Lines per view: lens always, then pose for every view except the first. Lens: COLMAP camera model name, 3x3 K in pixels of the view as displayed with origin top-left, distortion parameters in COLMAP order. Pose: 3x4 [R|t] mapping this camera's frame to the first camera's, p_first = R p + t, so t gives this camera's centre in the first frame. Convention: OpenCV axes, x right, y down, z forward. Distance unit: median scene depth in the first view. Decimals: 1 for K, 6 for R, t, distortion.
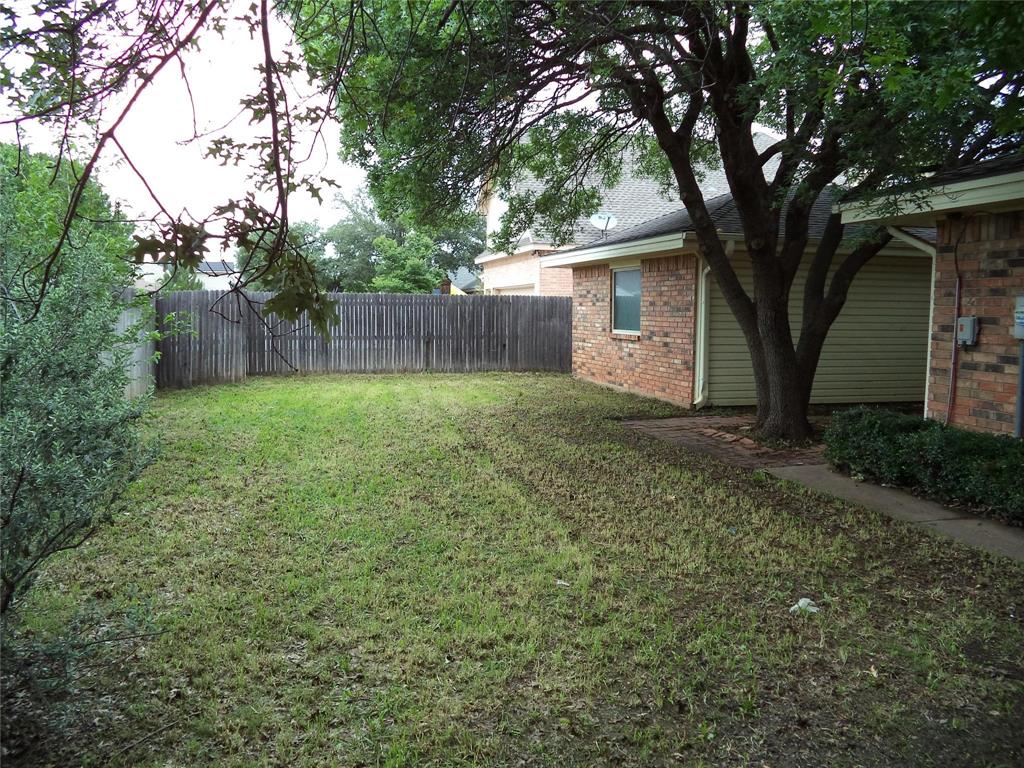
lens RADIAL K [[824.2, 0, 511.4], [0, 824.2, 381.3], [0, 0, 1]] dist [-0.005296, -0.000135]
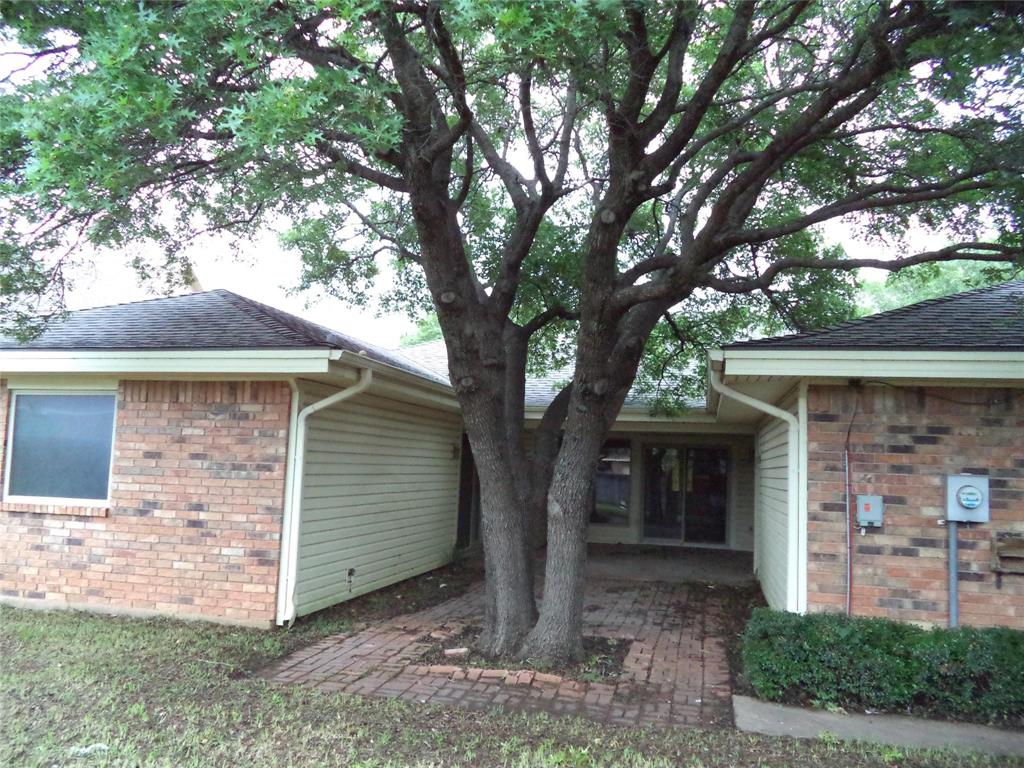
lens RADIAL K [[824.2, 0, 514.5], [0, 824.2, 387.3], [0, 0, 1]] dist [-0.005296, -0.000135]
pose [[0.479674, 0.090956, 0.872720, -0.431567], [0.049252, 0.990254, -0.130275, -0.096780], [-0.876064, 0.105472, 0.470519, 0.902711]]
